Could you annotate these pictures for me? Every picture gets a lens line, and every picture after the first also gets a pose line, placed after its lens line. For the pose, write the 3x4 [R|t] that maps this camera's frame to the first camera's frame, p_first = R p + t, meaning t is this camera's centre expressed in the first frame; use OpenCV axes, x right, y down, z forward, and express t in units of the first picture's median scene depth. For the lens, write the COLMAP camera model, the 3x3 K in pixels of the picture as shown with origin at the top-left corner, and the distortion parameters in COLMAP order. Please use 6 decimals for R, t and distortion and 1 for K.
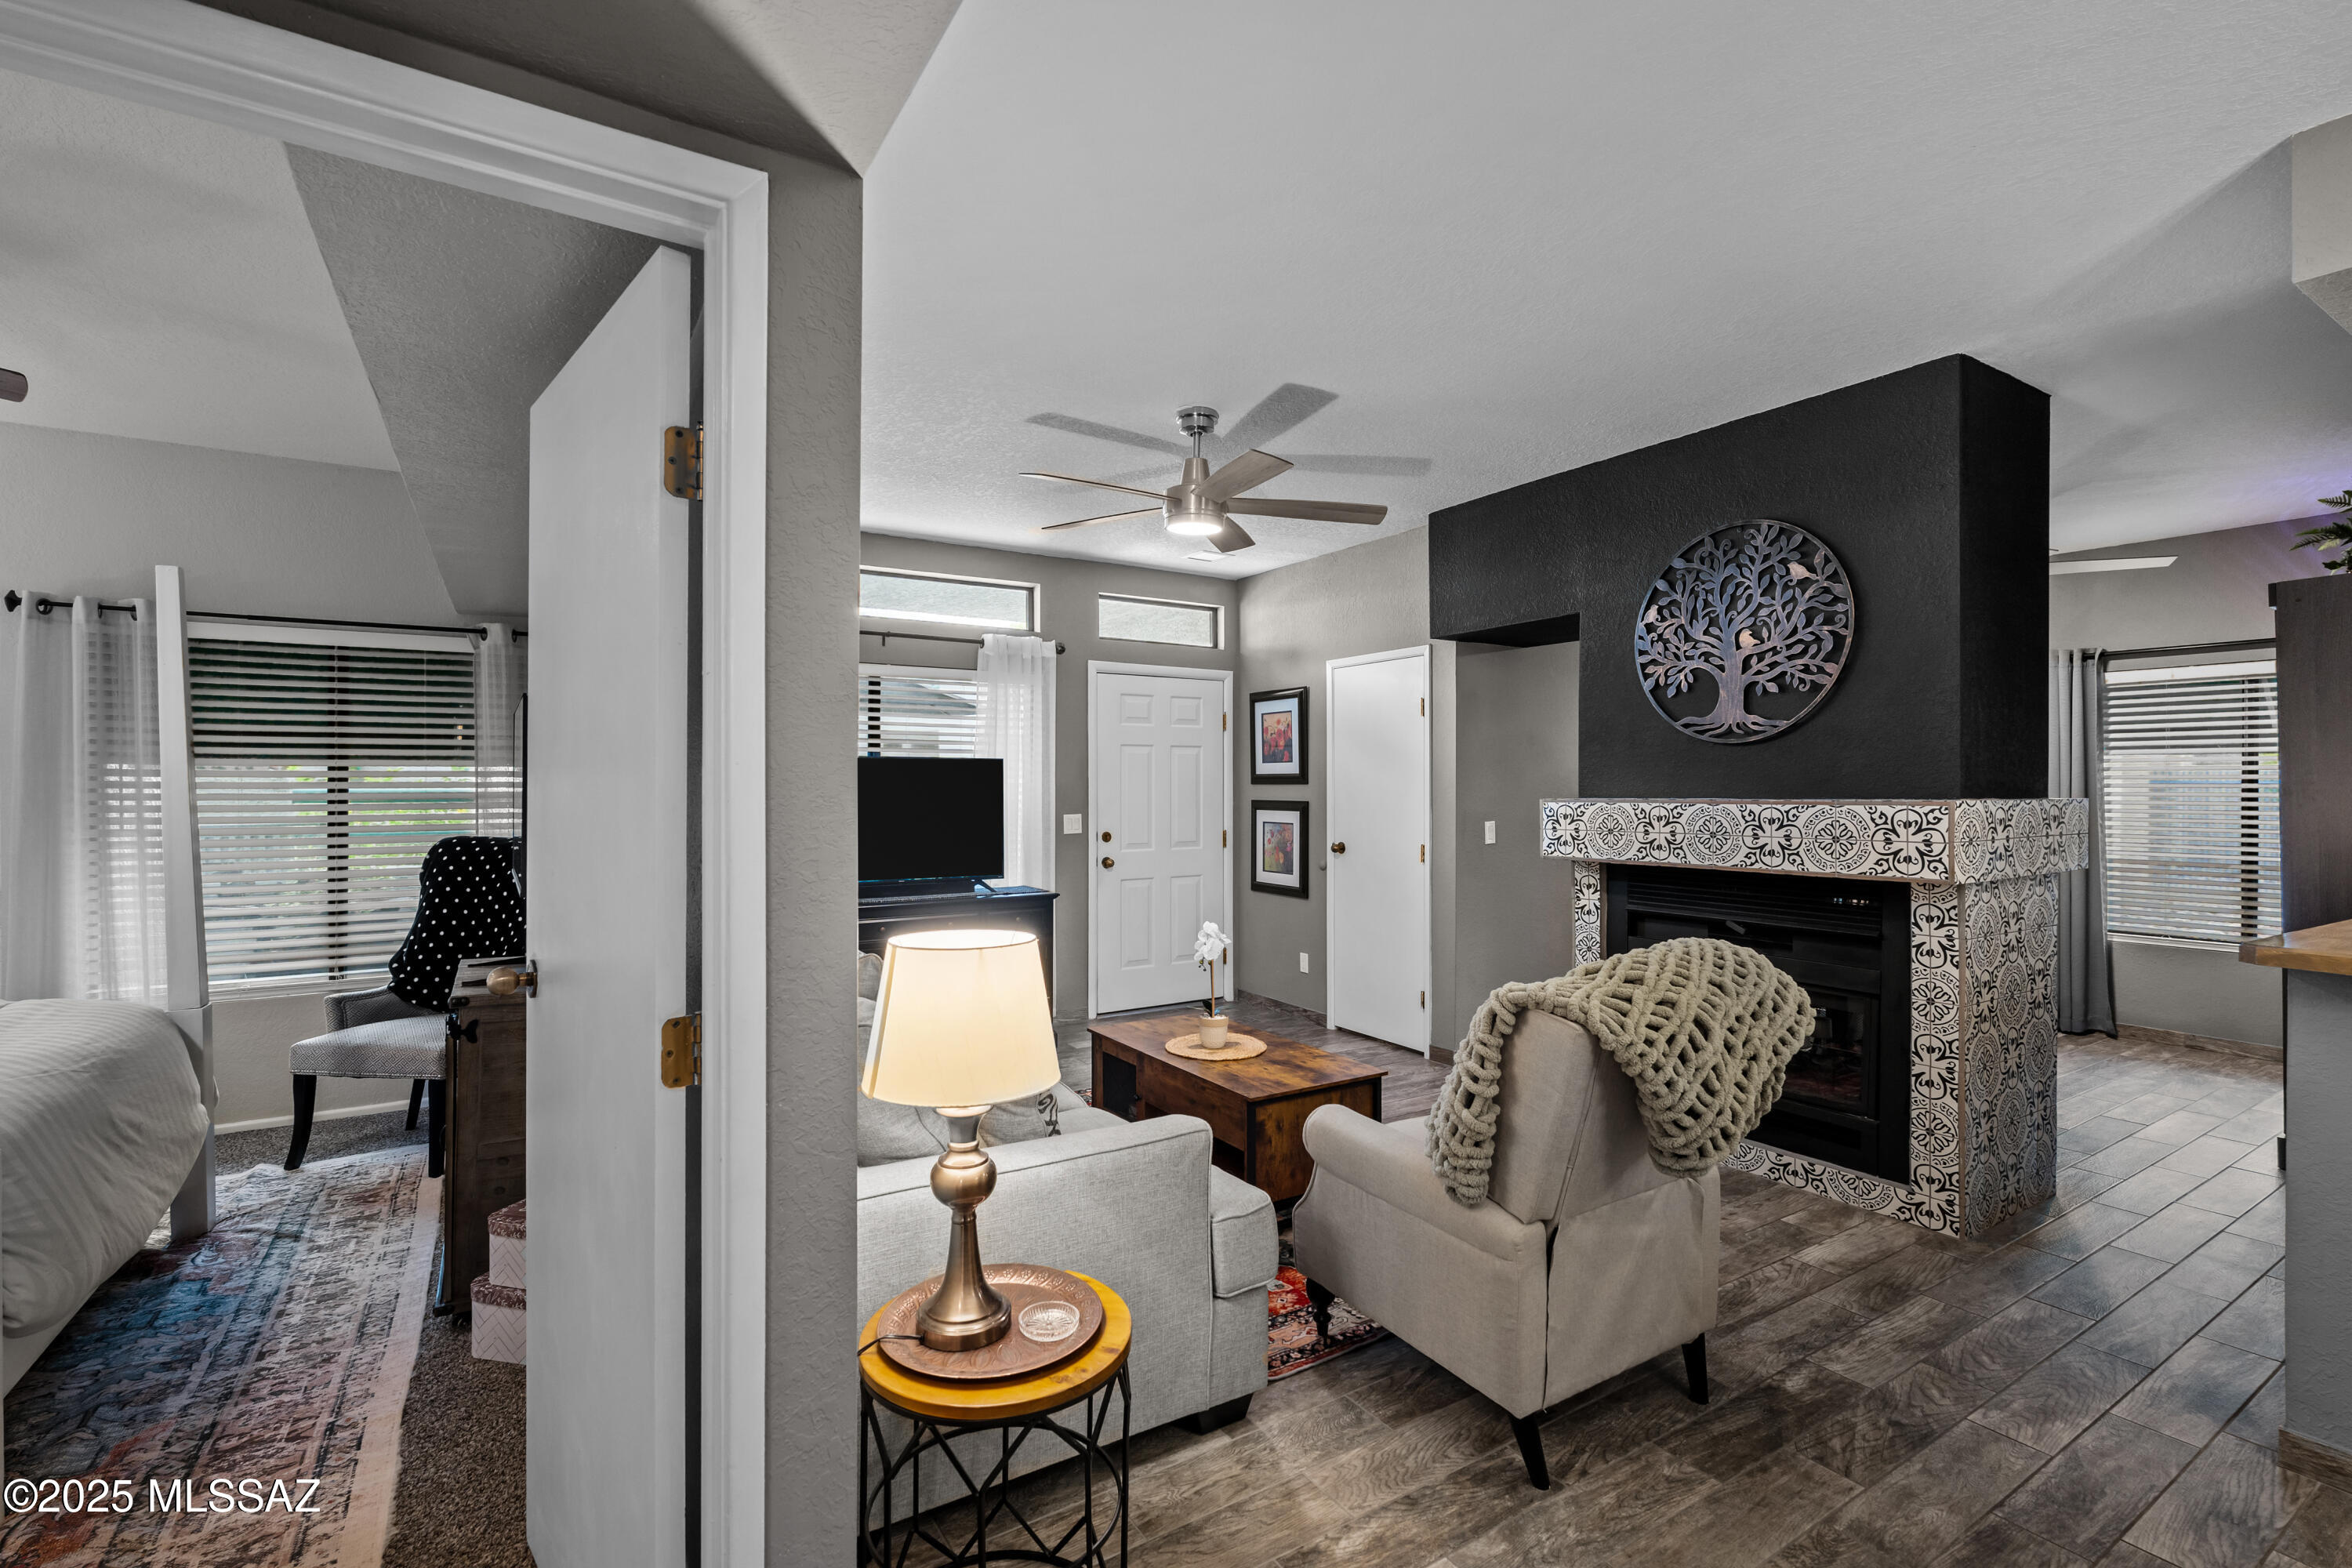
lens RADIAL K [[1045.6, 0, 1176.0], [0, 1045.6, 784.0], [0, 0, 1]] dist [-0.003326, 0.000371]
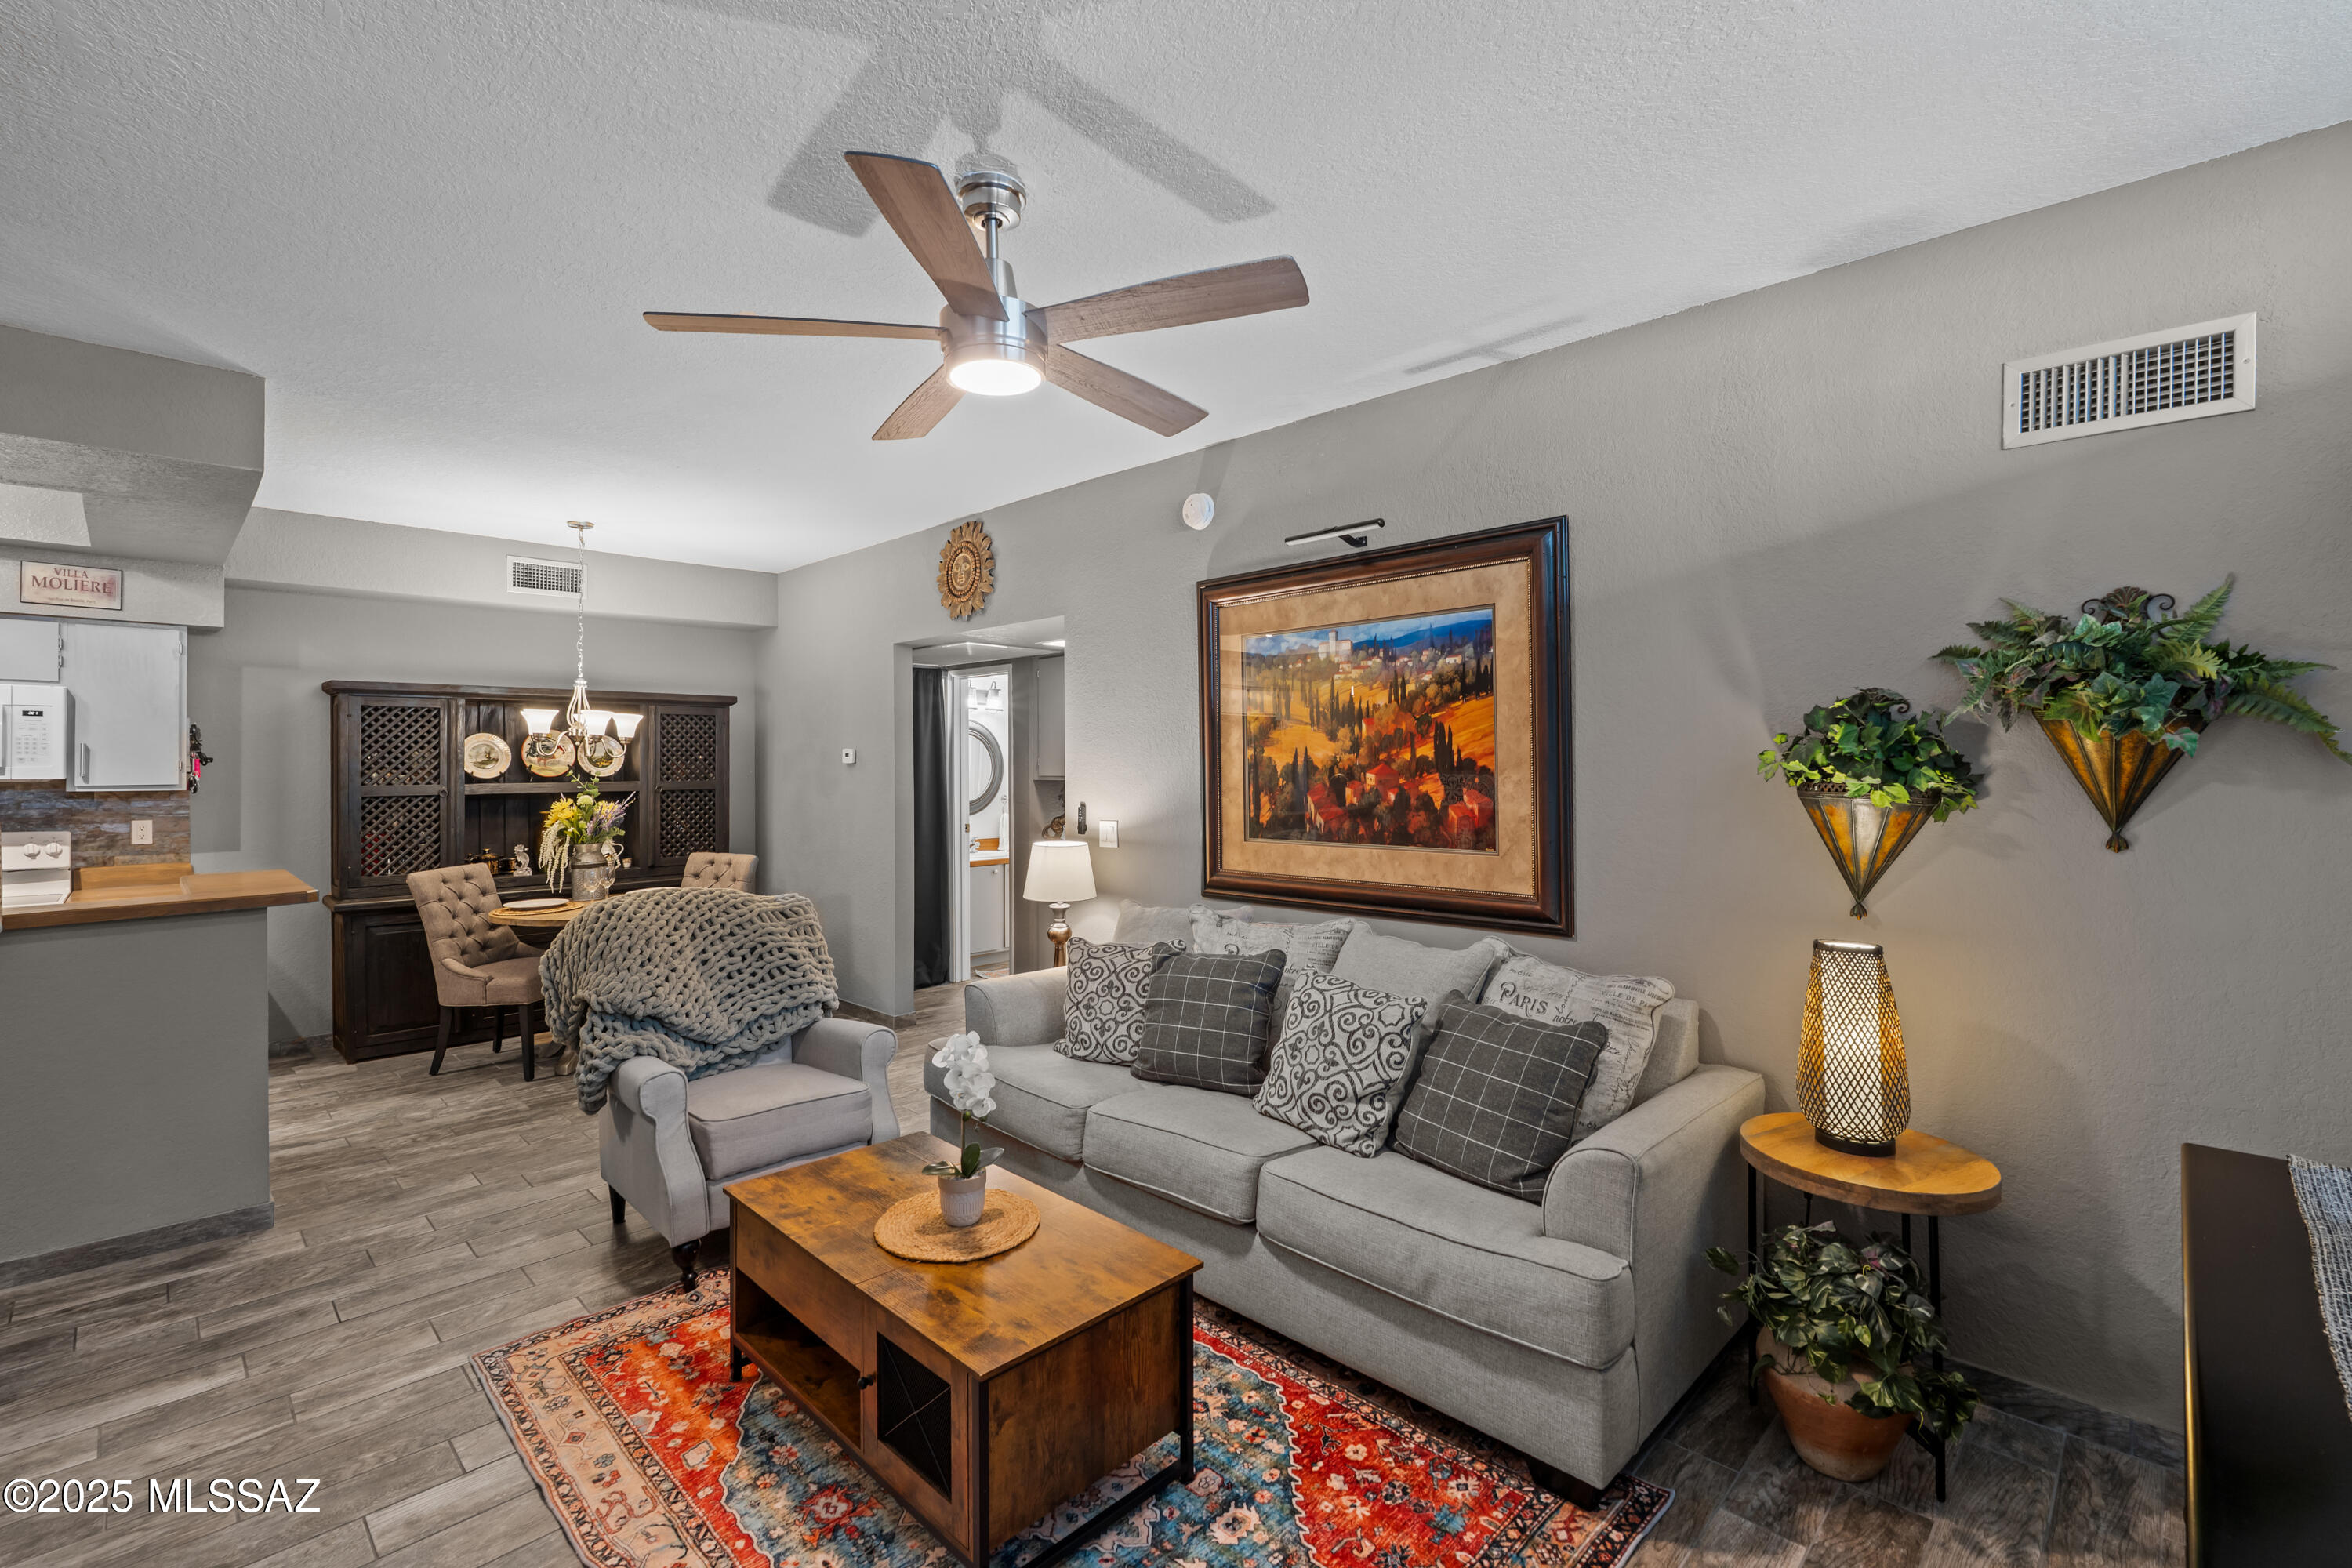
lens RADIAL K [[1039.2, 0, 1177.2], [0, 1039.2, 759.9], [0, 0, 1]] dist [-0.002231, -0.000021]
pose [[-0.973003, 0.000108, -0.230791, 0.056016], [0.001688, 0.999976, -0.006648, -0.021076], [0.230785, -0.006858, -0.972981, 1.676736]]
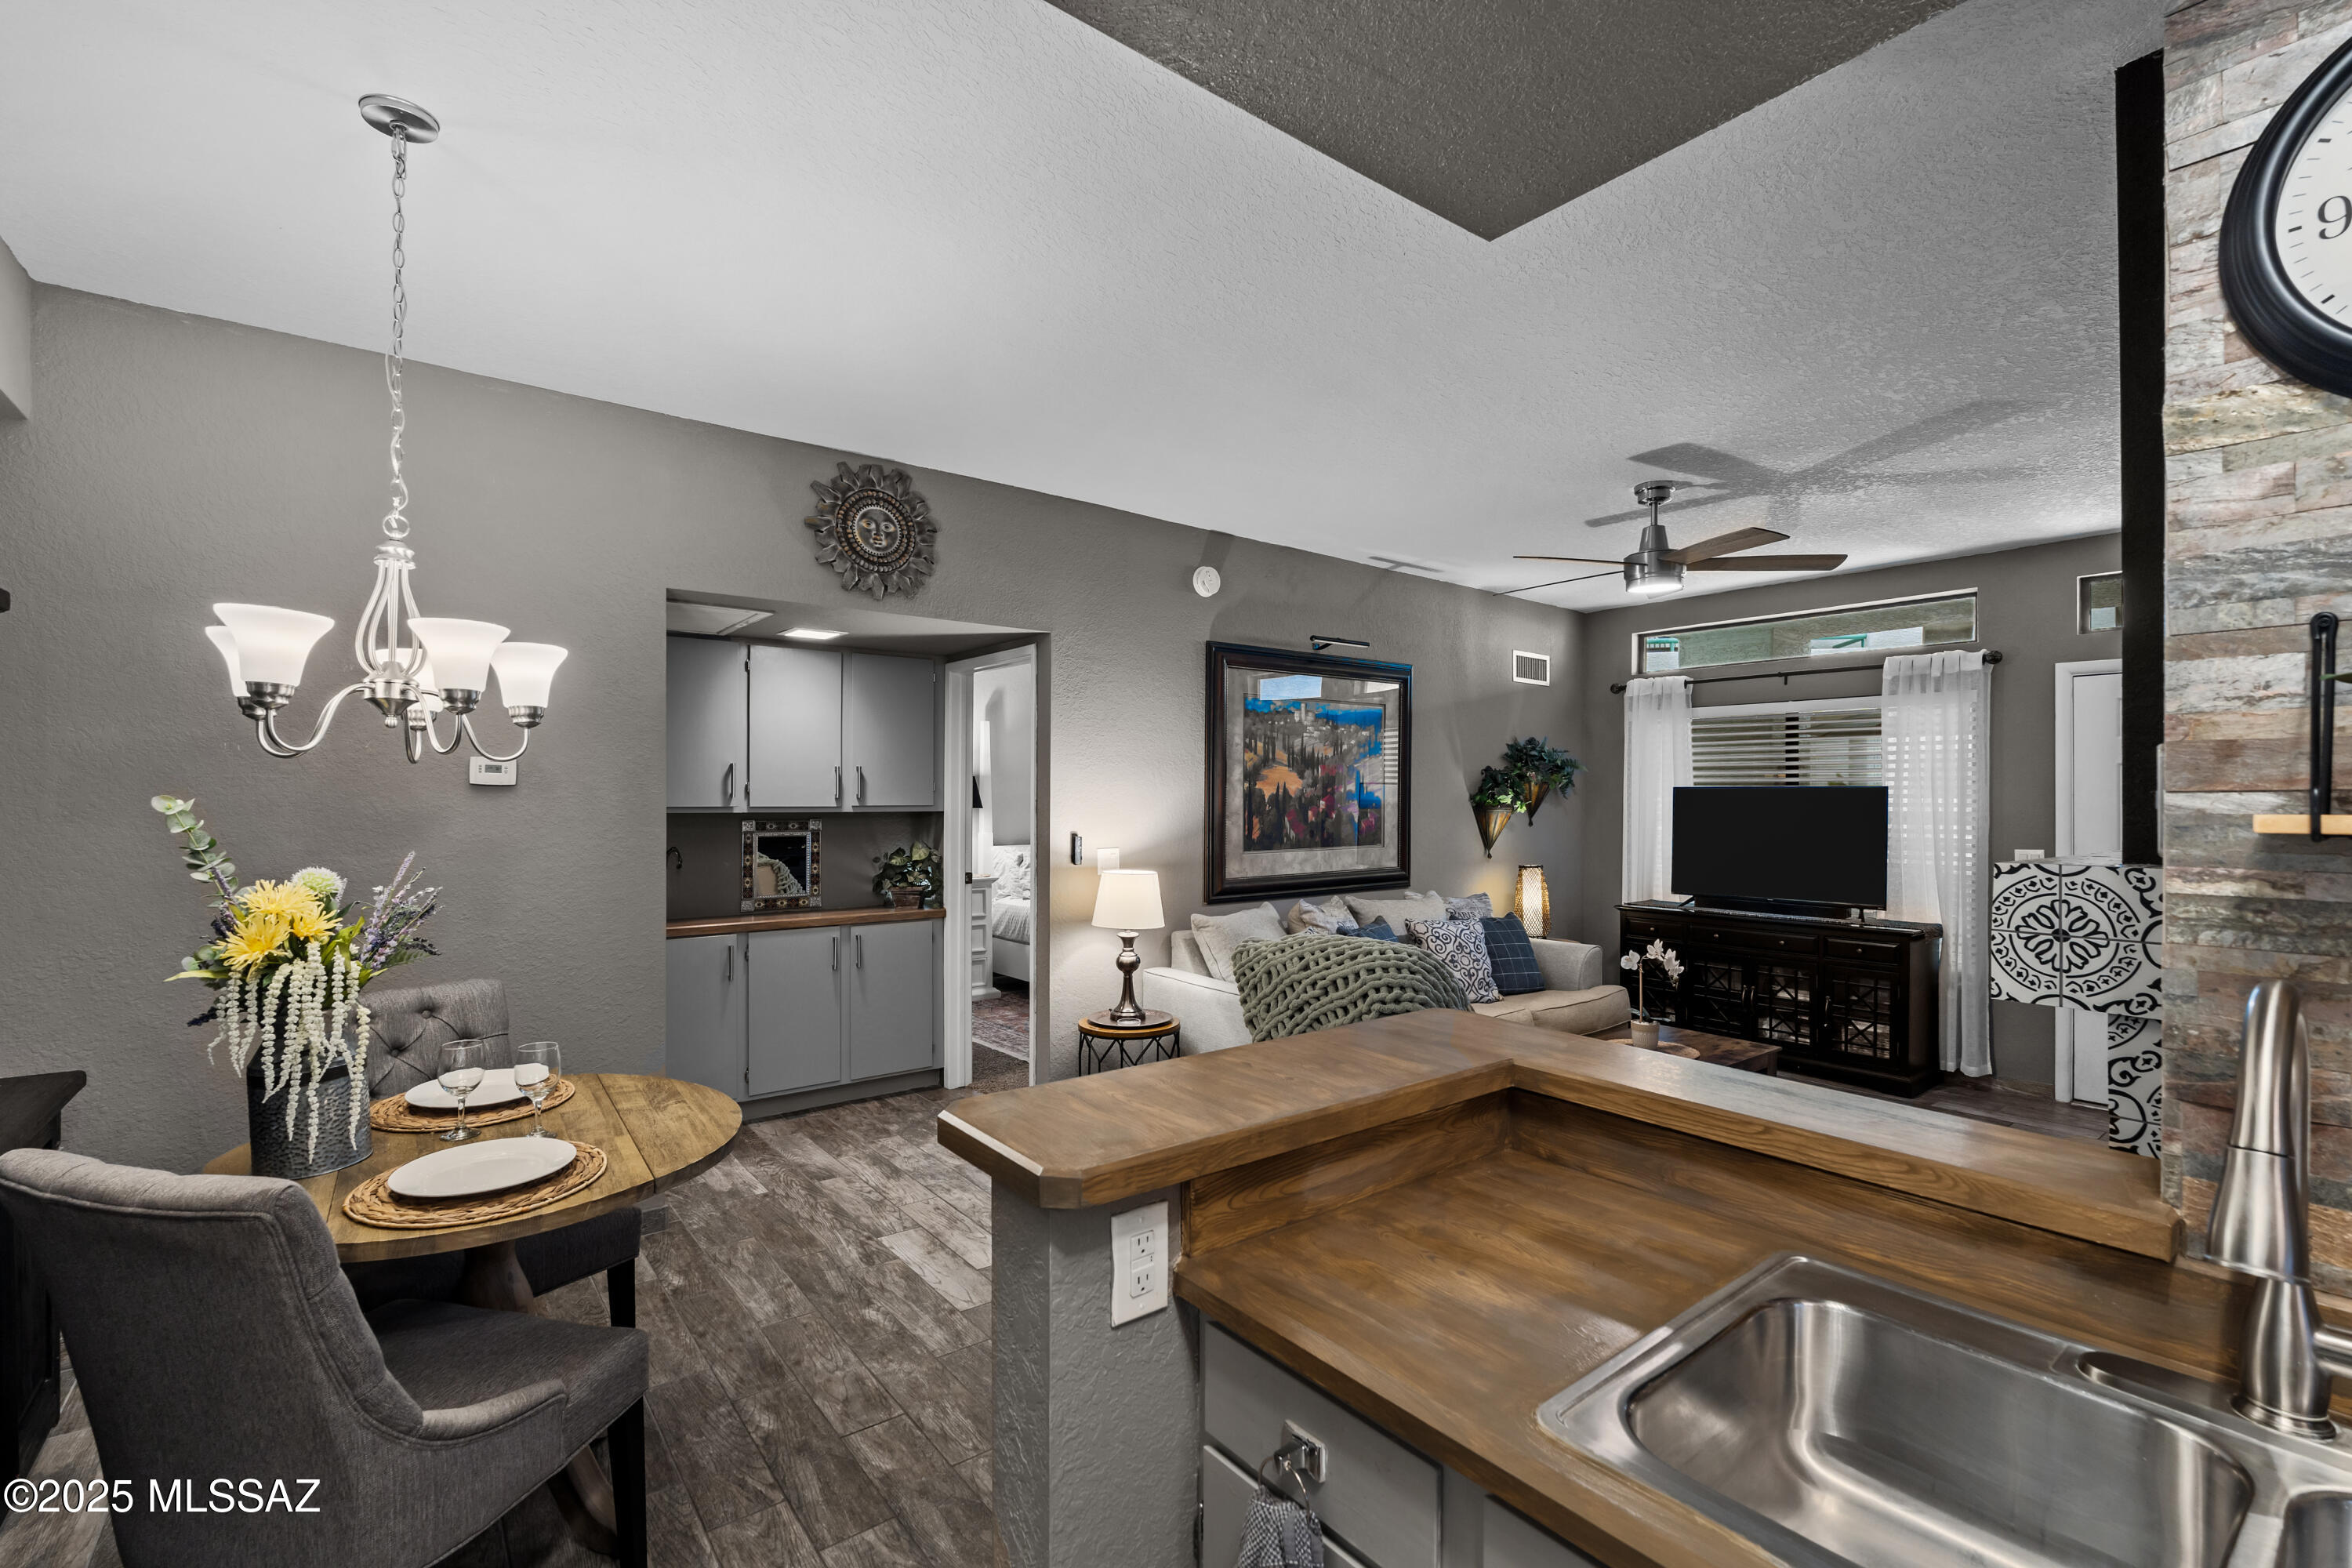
lens RADIAL K [[1025.5, 0, 1182.2], [0, 1025.5, 794.1], [0, 0, 1]] dist [-0.000348, 0.000022]
pose [[0.107580, -0.002683, -0.994193, 1.102482], [-0.003090, 0.999991, -0.003033, -0.019107], [0.994192, 0.003398, 0.107571, 0.396005]]
